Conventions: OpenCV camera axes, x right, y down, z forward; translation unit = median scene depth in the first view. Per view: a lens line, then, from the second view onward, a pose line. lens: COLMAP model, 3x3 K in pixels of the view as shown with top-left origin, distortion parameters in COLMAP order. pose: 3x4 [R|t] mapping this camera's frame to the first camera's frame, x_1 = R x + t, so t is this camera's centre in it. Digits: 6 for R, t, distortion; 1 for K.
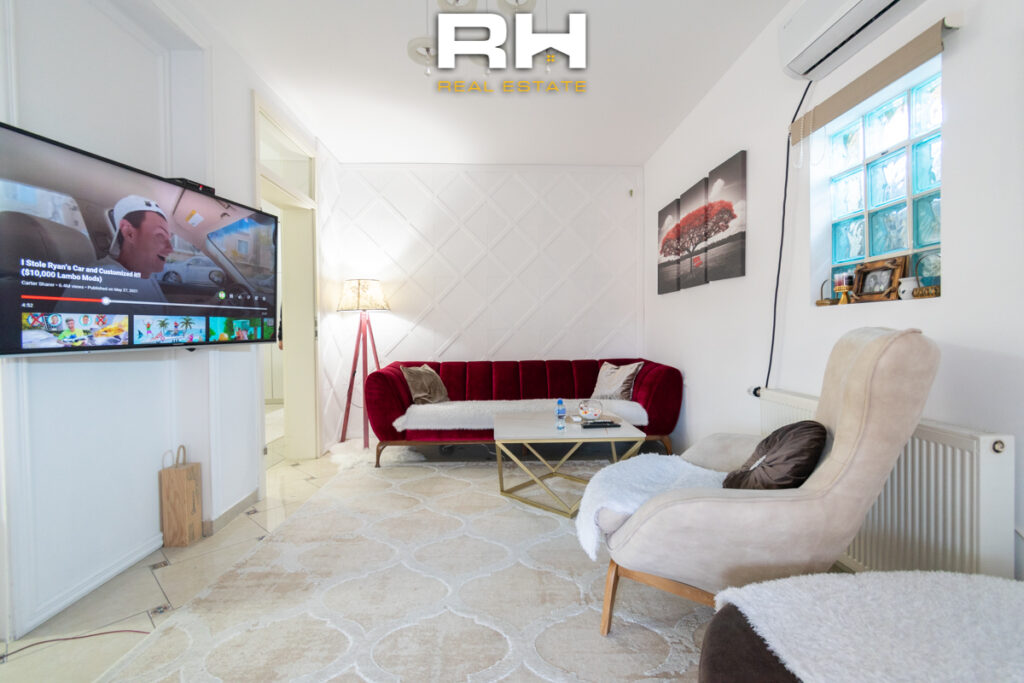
lens RADIAL K [[452.5, 0, 511.2], [0, 452.5, 338.3], [0, 0, 1]] dist [0.001695, -0.000443]
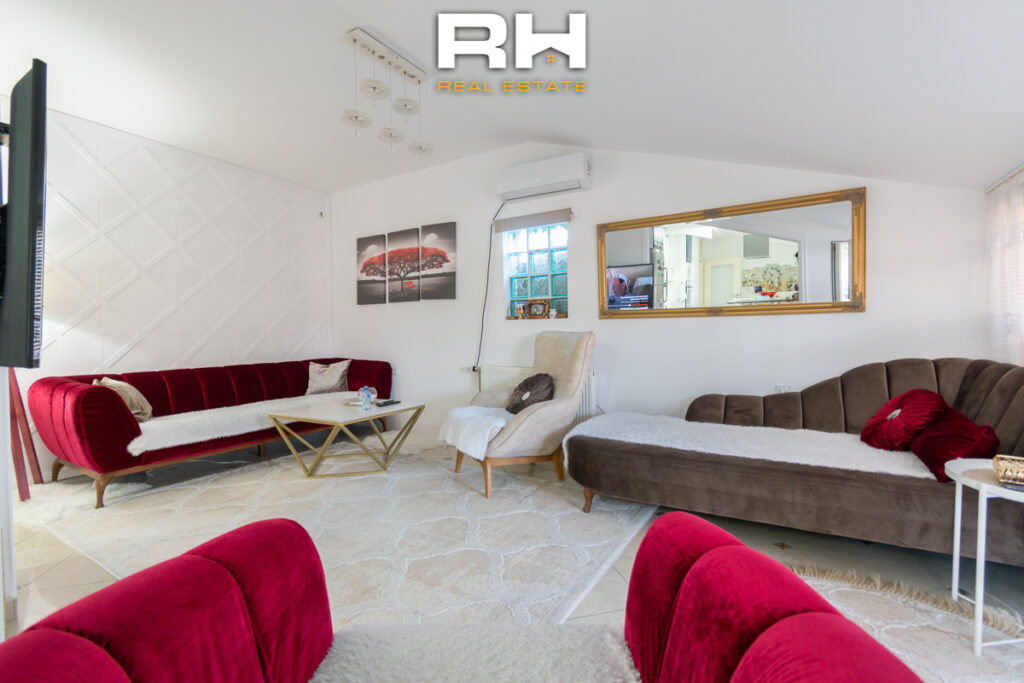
lens RADIAL K [[452.5, 0, 516.8], [0, 452.5, 334.2], [0, 0, 1]] dist [0.001695, -0.000443]
pose [[0.539586, -0.002163, 0.841927, -0.688791], [0.021327, 0.999711, -0.011100, 0.009306], [-0.841660, 0.023945, 0.539477, -0.050061]]
